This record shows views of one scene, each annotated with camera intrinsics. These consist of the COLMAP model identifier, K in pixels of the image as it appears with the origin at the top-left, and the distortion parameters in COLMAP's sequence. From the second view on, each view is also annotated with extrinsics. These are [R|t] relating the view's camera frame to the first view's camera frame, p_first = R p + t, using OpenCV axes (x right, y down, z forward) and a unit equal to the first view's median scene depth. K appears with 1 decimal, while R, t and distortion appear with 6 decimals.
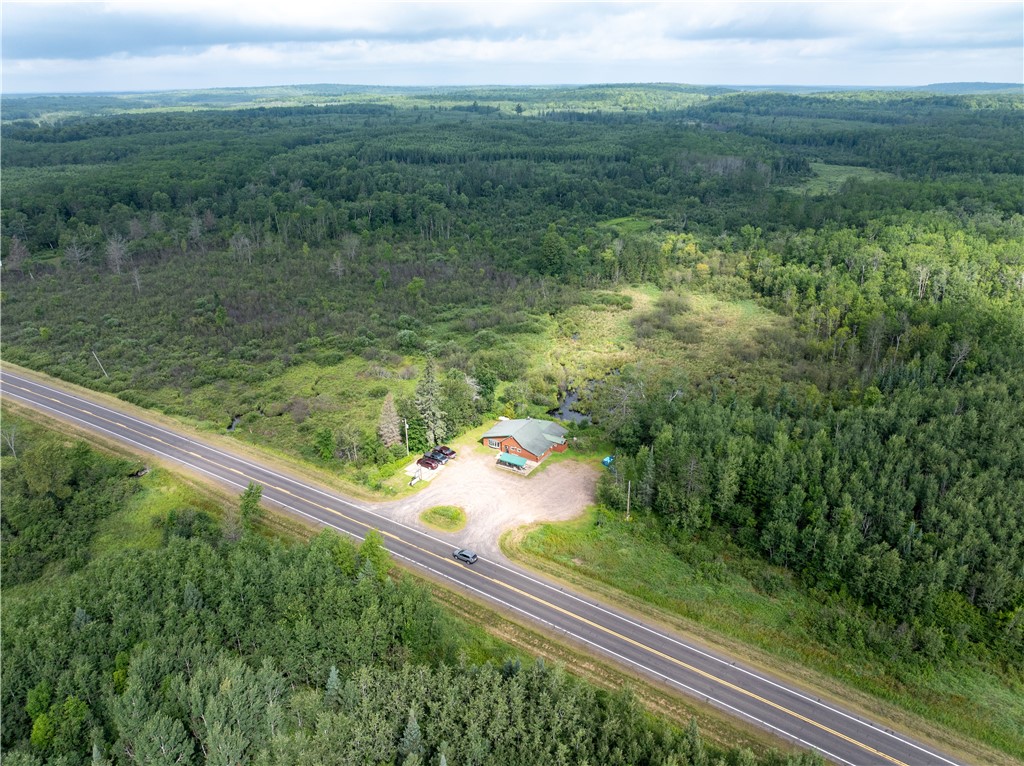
lens RADIAL K [[719.1, 0, 512.0], [0, 719.1, 383.0], [0, 0, 1]] dist [-0.039508, -0.000630]
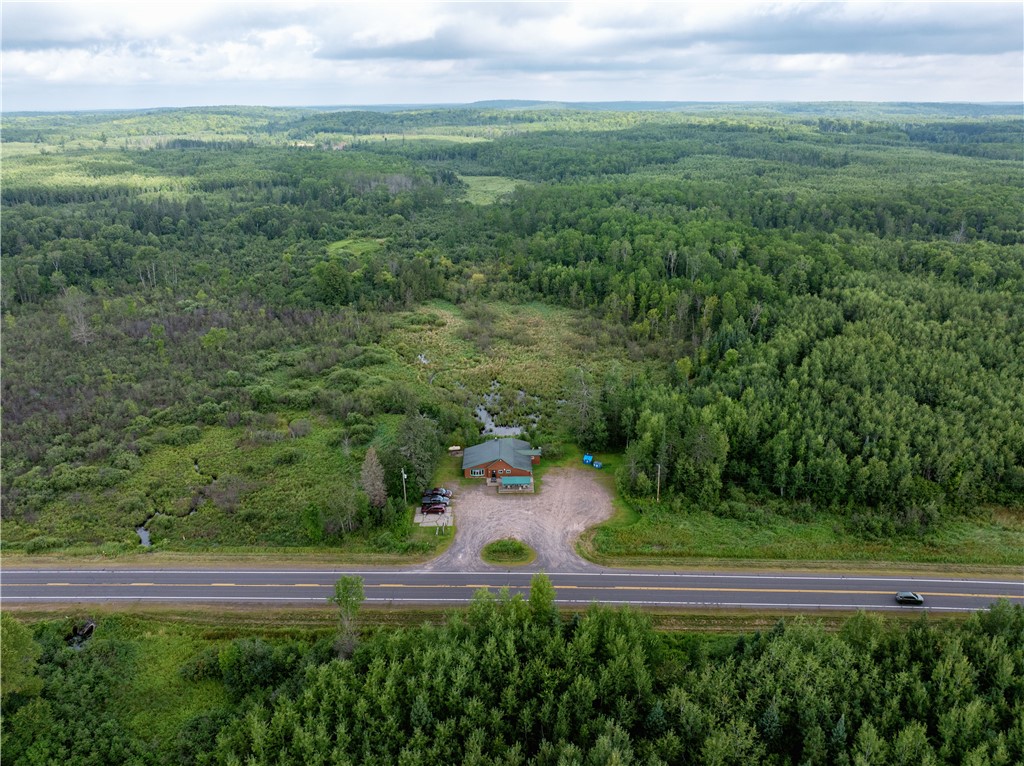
lens RADIAL K [[729.6, 0, 512.0], [0, 729.6, 383.0], [0, 0, 1]] dist [-0.010187, -0.000867]
pose [[0.840552, -0.191060, 0.506921, -0.391505], [0.206761, 0.978052, 0.025790, -0.041493], [-0.500722, 0.083133, 0.861607, 0.102832]]
